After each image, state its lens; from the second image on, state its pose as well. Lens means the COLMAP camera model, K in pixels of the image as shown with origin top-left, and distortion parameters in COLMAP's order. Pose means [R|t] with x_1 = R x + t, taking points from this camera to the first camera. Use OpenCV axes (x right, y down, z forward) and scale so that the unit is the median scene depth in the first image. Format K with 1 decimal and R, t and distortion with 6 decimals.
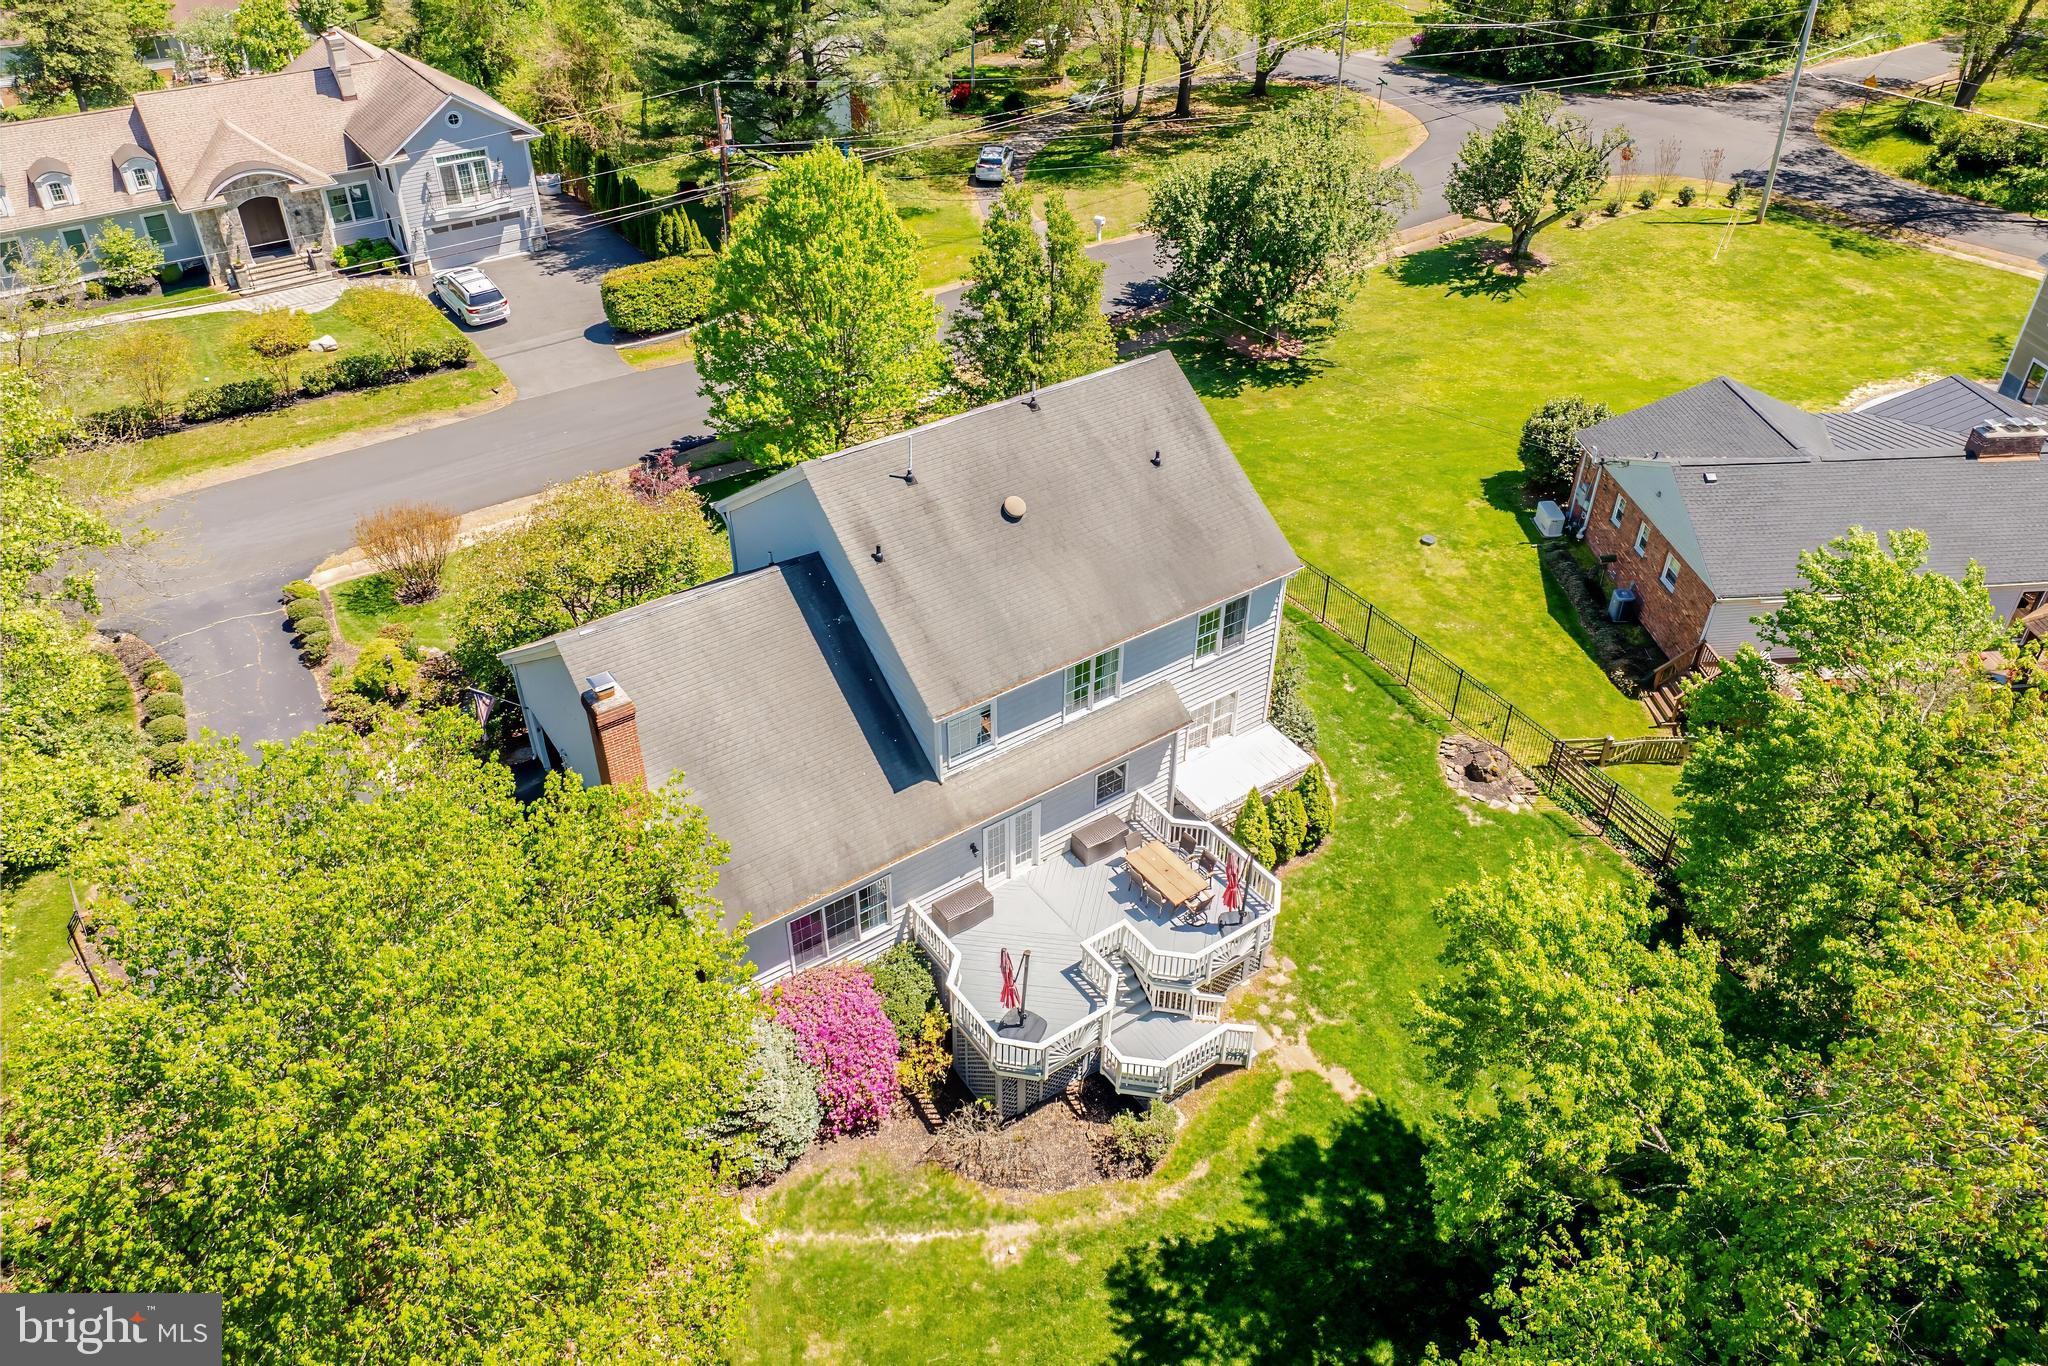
lens RADIAL K [[1420.4, 0, 1023.8], [0, 1420.4, 681.2], [0, 0, 1]] dist [-0.046949, 0.010952]
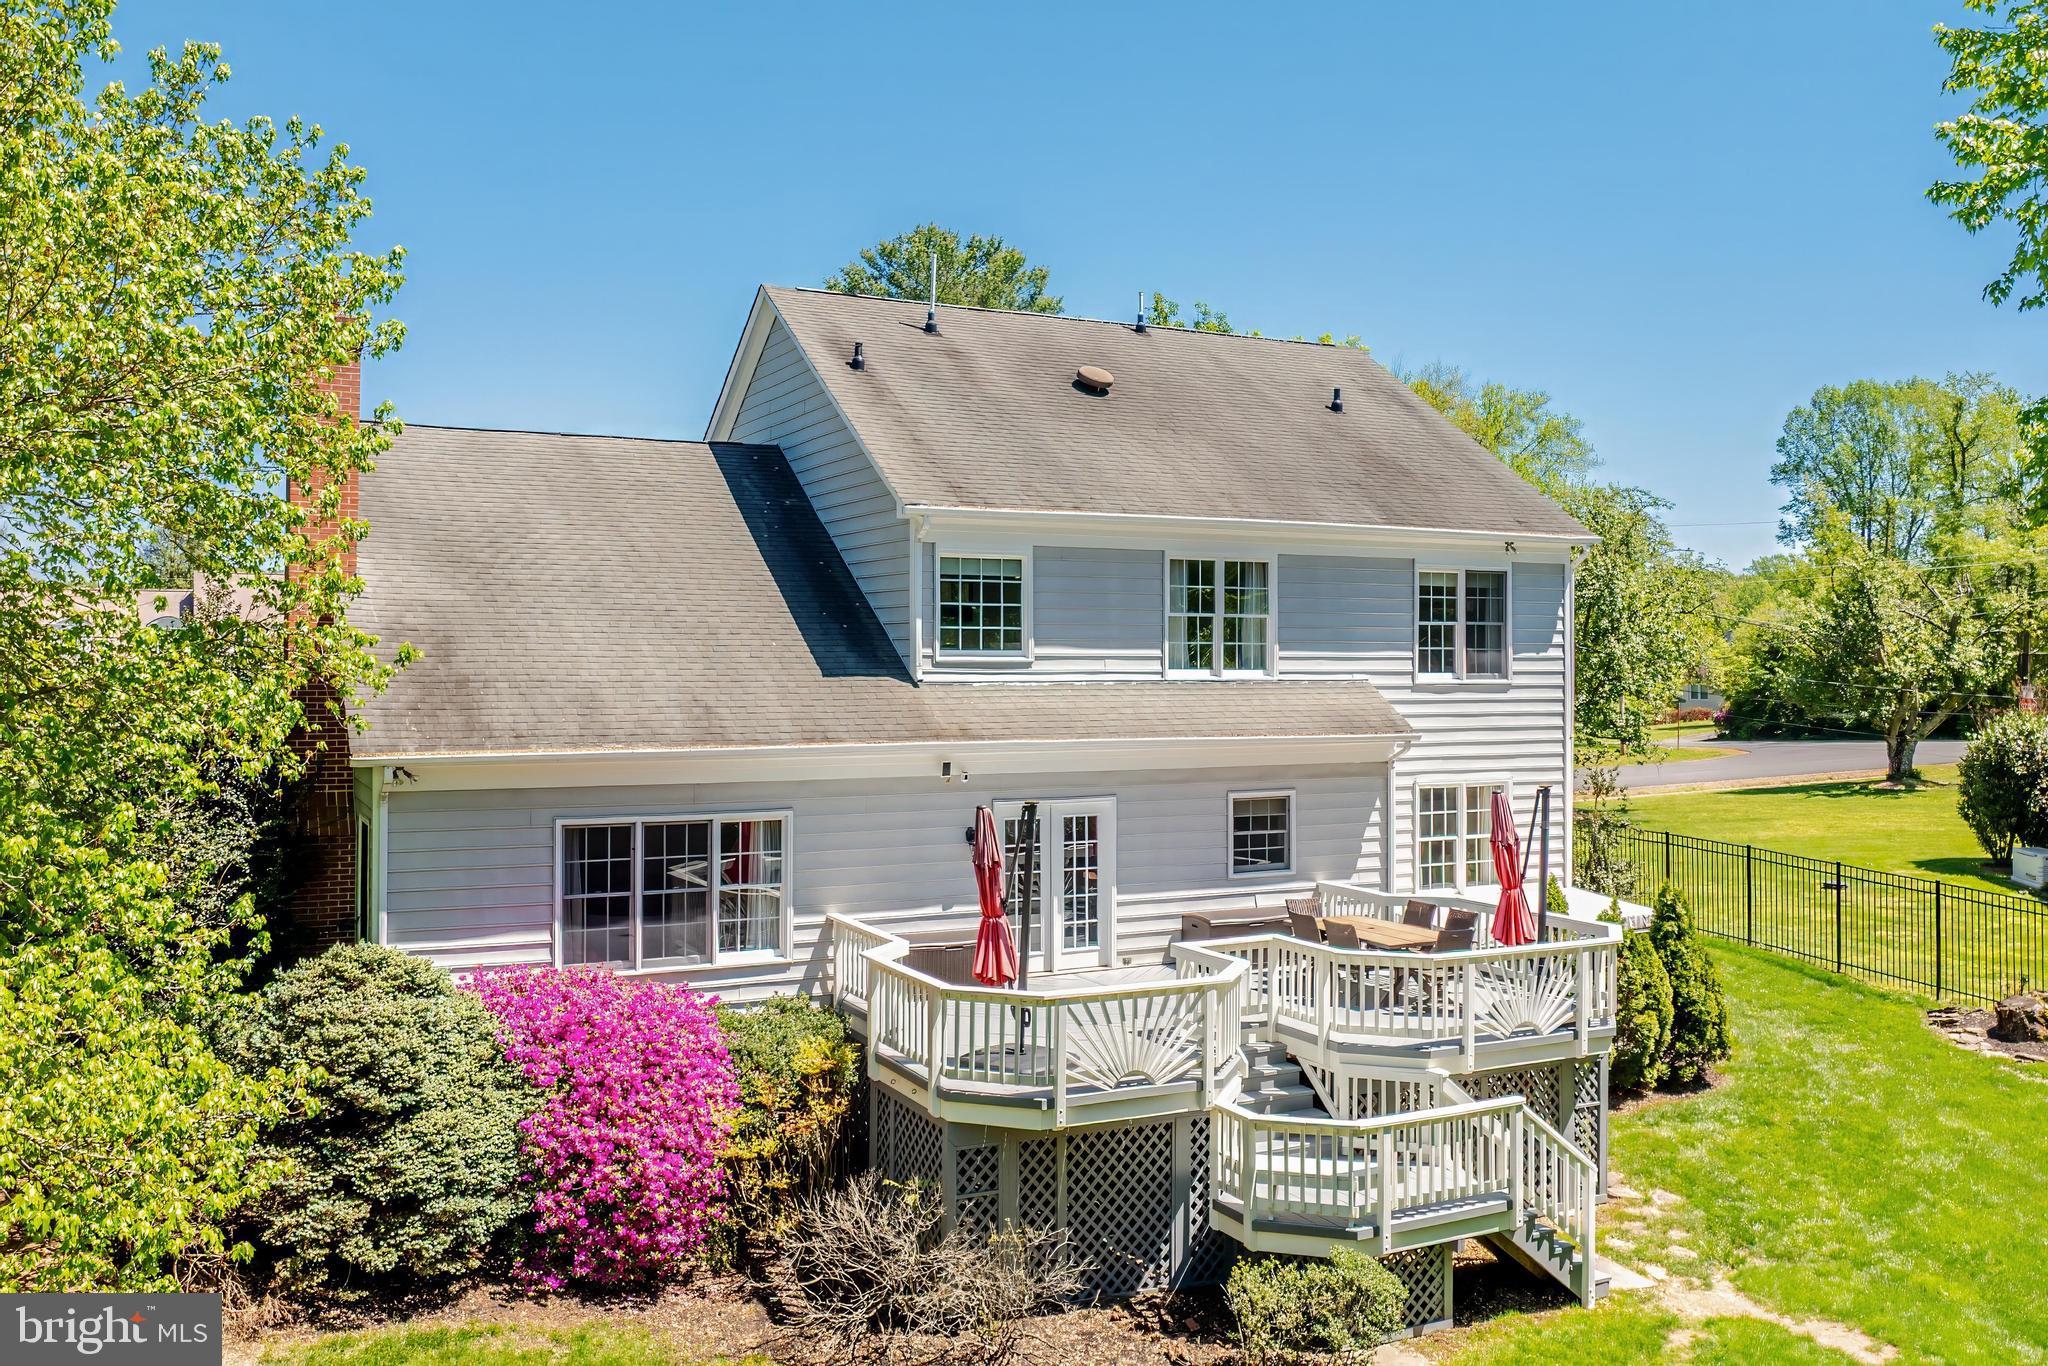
lens RADIAL K [[1703.2, 0, 1017.4], [0, 1703.2, 680.1], [0, 0, 1]] dist [-0.035658, 0.000375]
pose [[0.988087, -0.007933, -0.153694, 0.073117], [-0.086703, 0.796411, -0.598508, 0.431030], [0.127151, 0.604704, 0.786235, 0.492380]]
